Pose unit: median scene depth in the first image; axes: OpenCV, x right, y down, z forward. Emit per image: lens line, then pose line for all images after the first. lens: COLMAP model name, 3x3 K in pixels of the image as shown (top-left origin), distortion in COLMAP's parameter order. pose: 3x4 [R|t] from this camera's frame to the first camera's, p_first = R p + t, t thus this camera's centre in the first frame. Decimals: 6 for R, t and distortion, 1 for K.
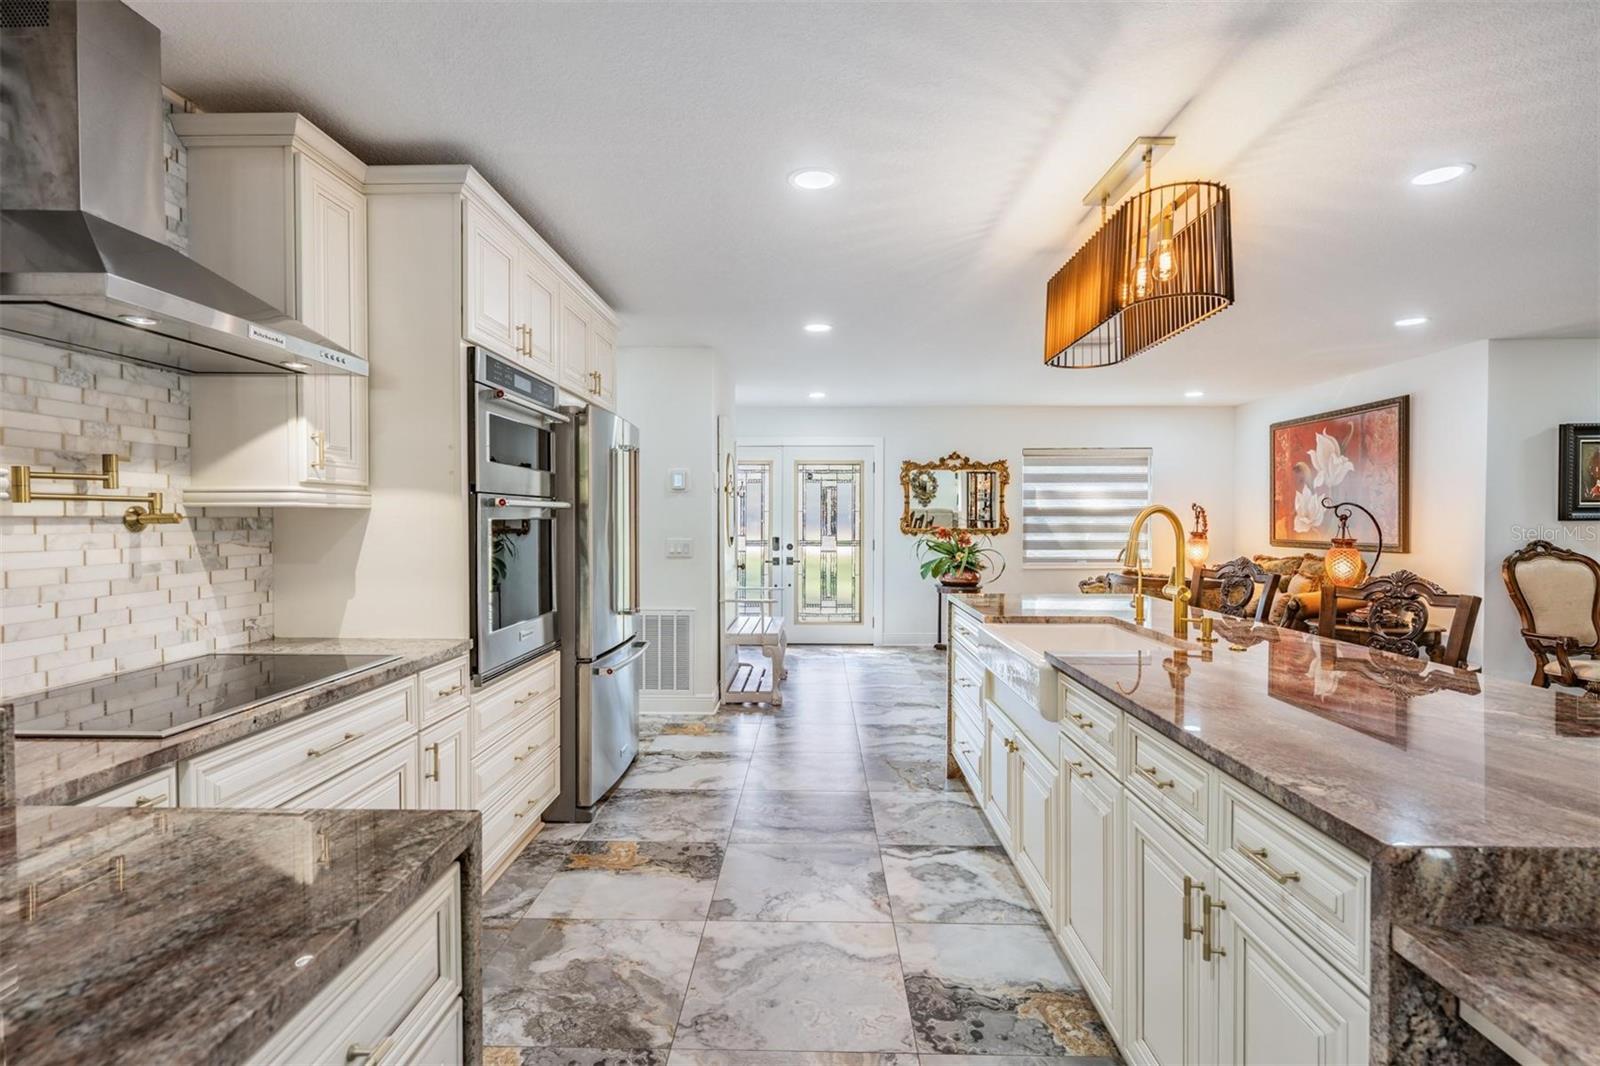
lens RADIAL K [[785.8, 0, 800.0], [0, 785.8, 533.0], [0, 0, 1]] dist [0.000451, 0.000037]
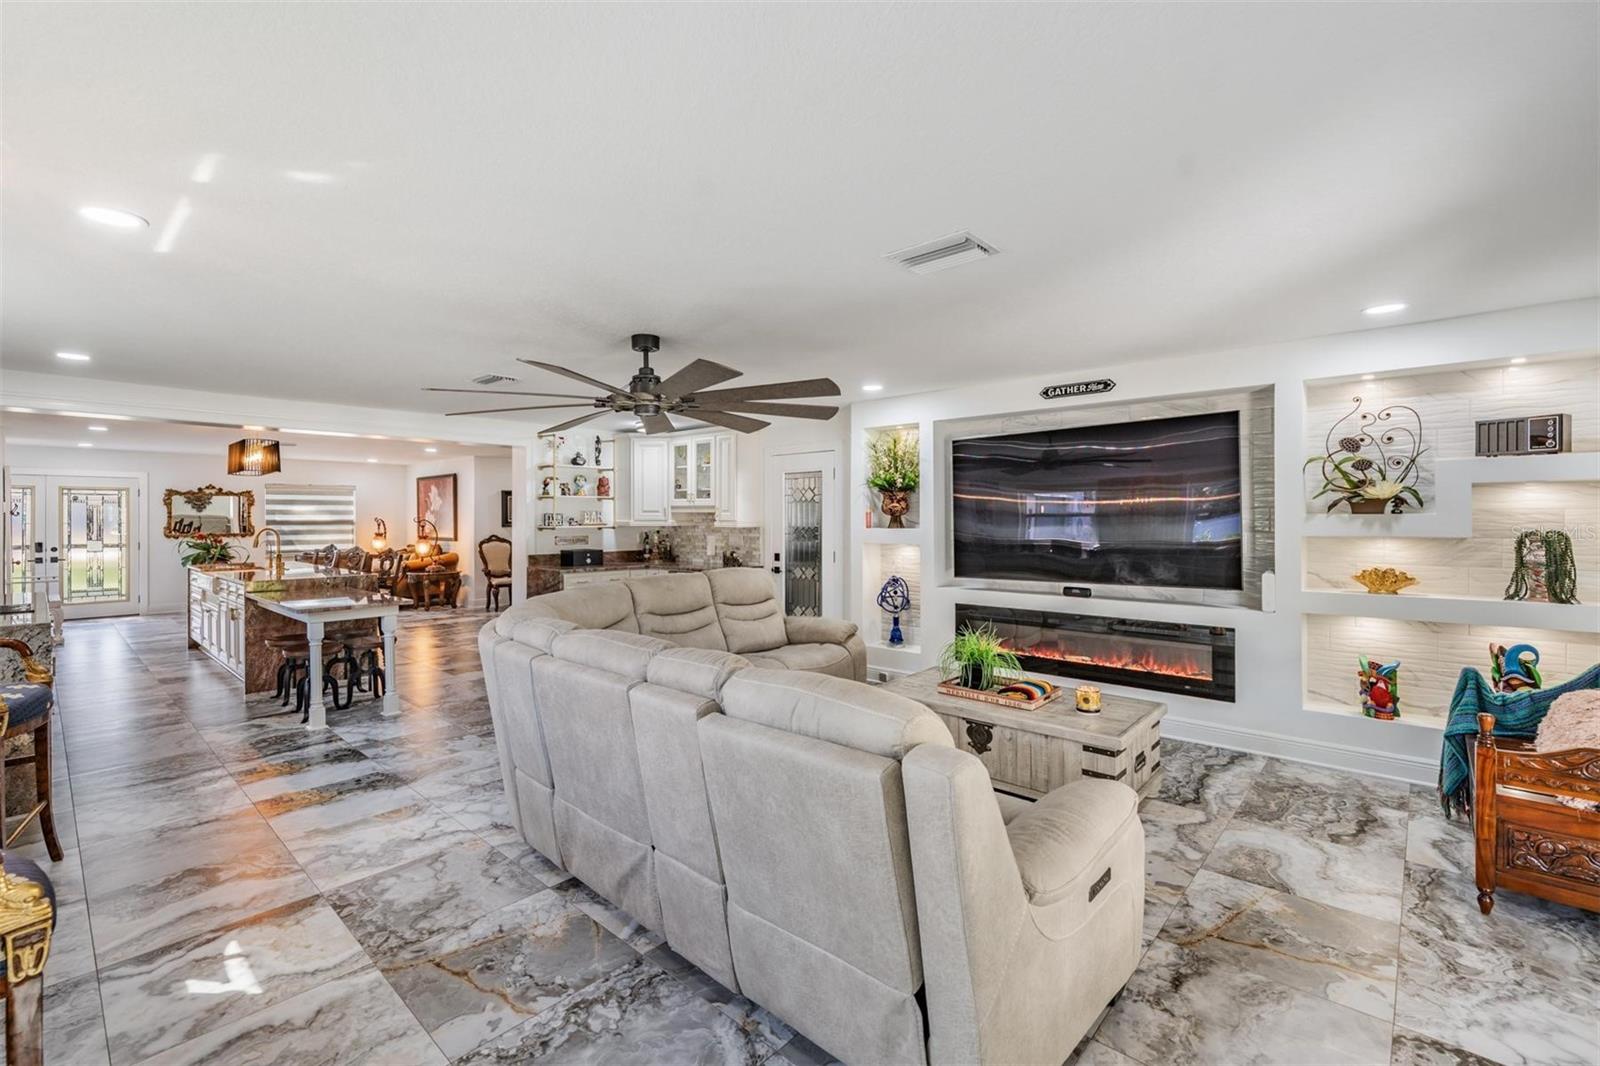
lens RADIAL K [[686.0, 0, 800.1], [0, 686.0, 520.8], [0, 0, 1]] dist [-0.000274, 0.000169]
pose [[0.647834, -0.005919, 0.761758, -0.082019], [0.016658, 0.999841, -0.006398, -0.003014], [-0.761599, 0.016835, 0.647830, -0.769872]]
